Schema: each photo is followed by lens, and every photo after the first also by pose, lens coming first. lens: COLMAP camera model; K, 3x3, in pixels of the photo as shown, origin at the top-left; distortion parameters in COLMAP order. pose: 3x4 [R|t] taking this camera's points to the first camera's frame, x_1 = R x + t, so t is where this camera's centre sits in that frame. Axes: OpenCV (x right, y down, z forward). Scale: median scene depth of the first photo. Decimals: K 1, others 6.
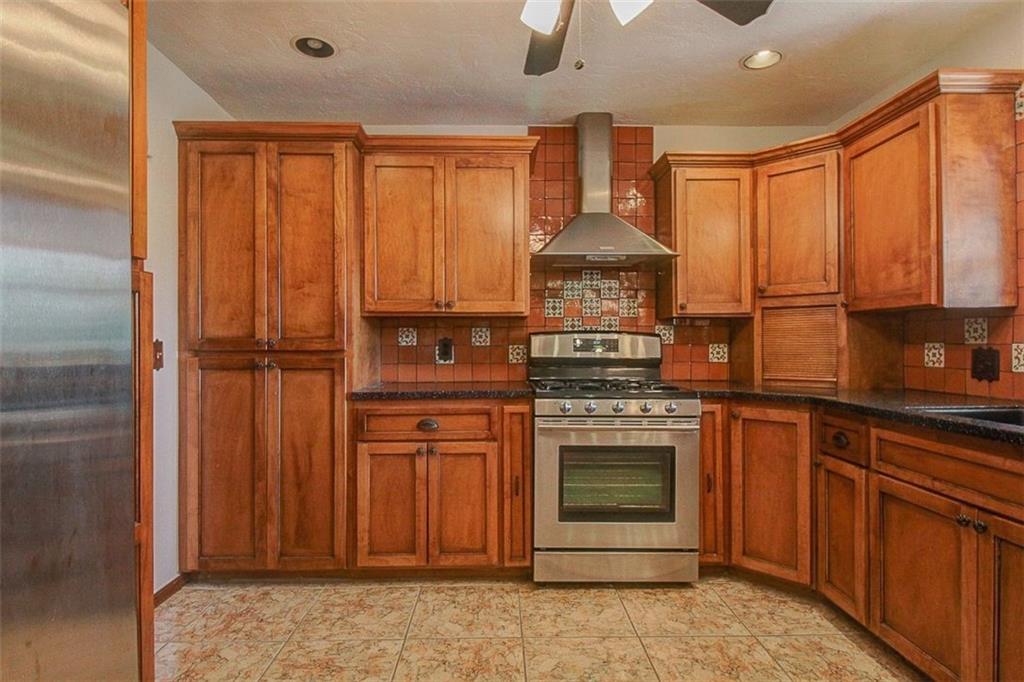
lens RADIAL K [[521.6, 0, 495.9], [0, 521.6, 342.9], [0, 0, 1]] dist [0.000395, -0.006877]
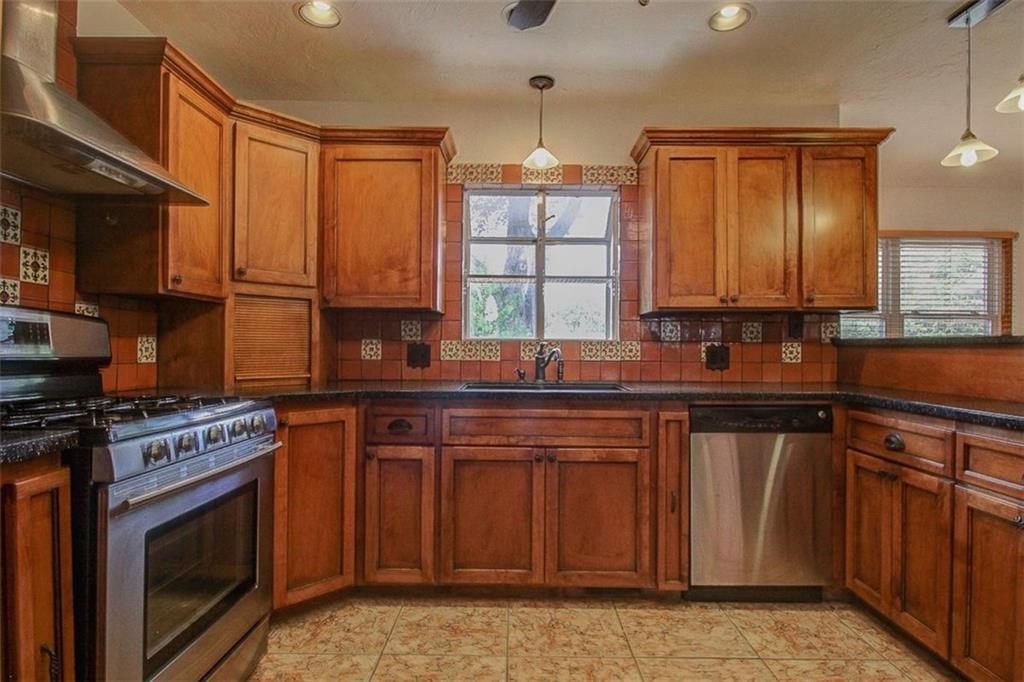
lens RADIAL K [[537.2, 0, 514.7], [0, 537.2, 345.1], [0, 0, 1]] dist [0.001109, -0.014590]
pose [[0.014190, 0.008225, 0.999865, -0.416475], [-0.005972, 0.999949, -0.008141, 0.023172], [-0.999881, -0.005856, 0.014238, 0.699188]]
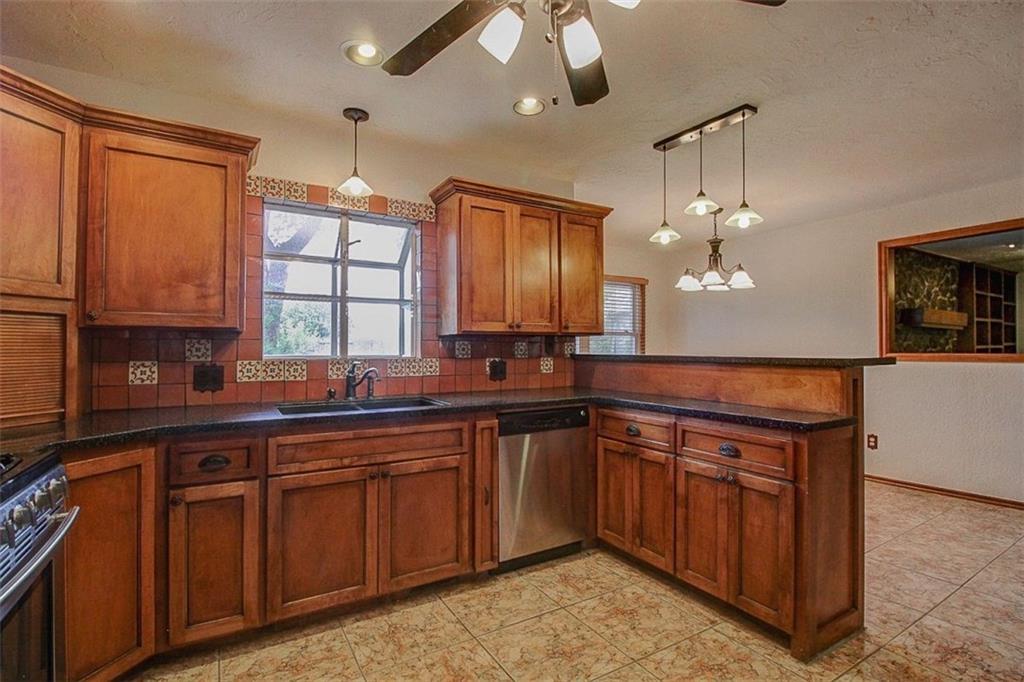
lens RADIAL K [[473.9, 0, 510.3], [0, 473.9, 343.0], [0, 0, 1]] dist [0.001560, -0.012486]
pose [[-0.508856, 0.016016, 0.860703, -0.351812], [0.003869, 0.999859, -0.016319, -0.018639], [-0.860843, -0.004974, -0.508847, 0.911678]]
